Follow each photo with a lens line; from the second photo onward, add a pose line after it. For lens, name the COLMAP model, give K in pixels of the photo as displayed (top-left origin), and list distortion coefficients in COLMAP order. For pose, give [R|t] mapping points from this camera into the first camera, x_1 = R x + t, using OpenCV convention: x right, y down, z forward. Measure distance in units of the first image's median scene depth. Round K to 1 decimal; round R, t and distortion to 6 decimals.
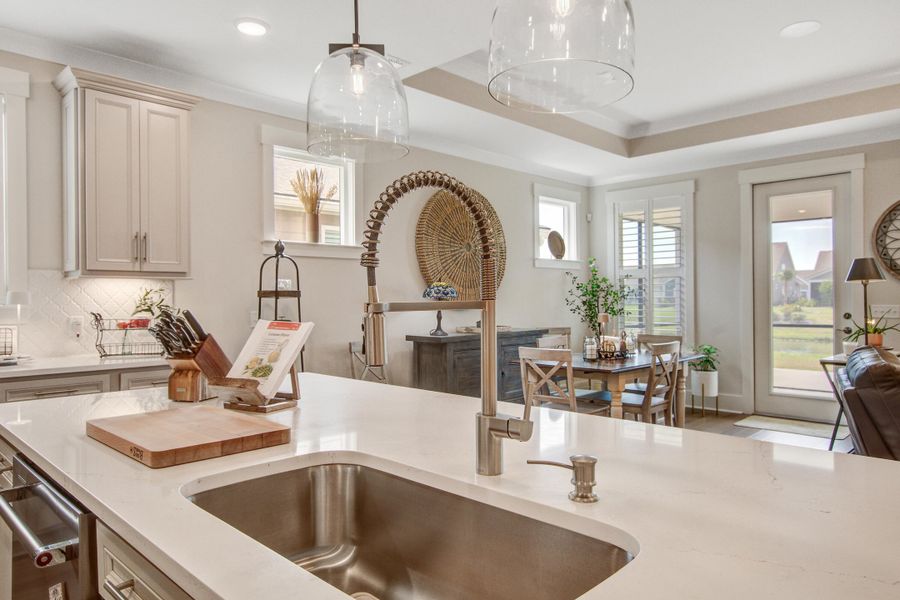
lens RADIAL K [[604.2, 0, 449.7], [0, 604.2, 288.1], [0, 0, 1]] dist [-0.042731, 0.050399]
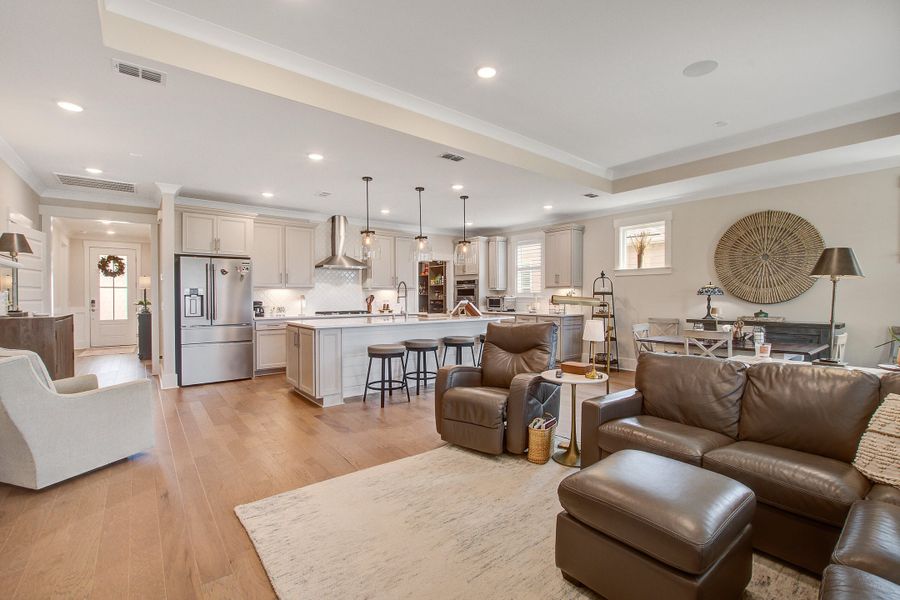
lens RADIAL K [[399.3, 0, 449.1], [0, 399.3, 295.3], [0, 0, 1]] dist [-0.037184, 0.007692]
pose [[-0.121780, 0.003559, -0.992551, 0.962007], [0.019874, 0.999802, 0.001146, 0.002293], [0.992358, -0.019586, -0.121827, 0.408659]]
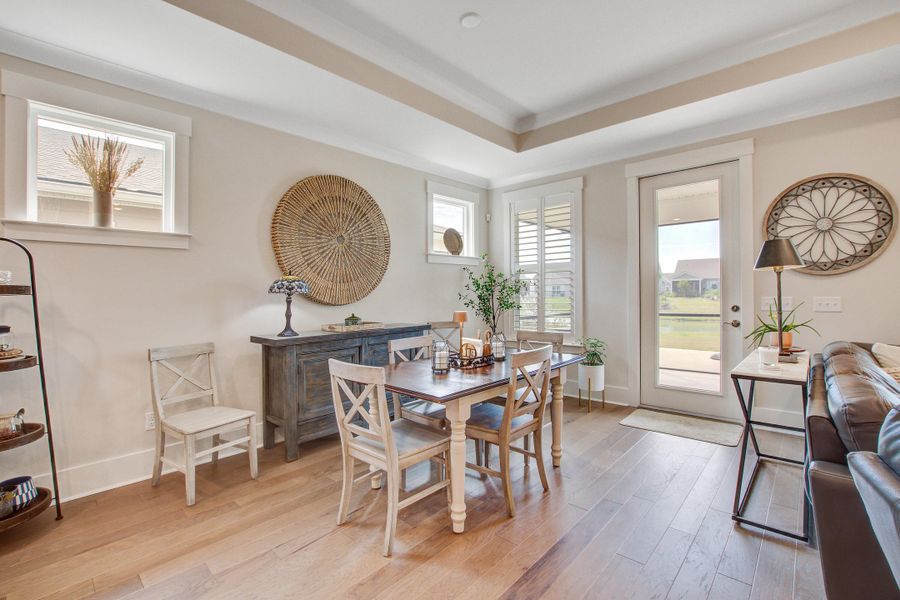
lens RADIAL K [[399.3, 0, 449.1], [0, 399.3, 295.3], [0, 0, 1]] dist [-0.037184, 0.007692]
pose [[0.999523, -0.008265, 0.029763, 0.178310], [0.007621, 0.999736, 0.021673, 0.007394], [-0.029934, -0.021436, 0.999322, 0.368727]]
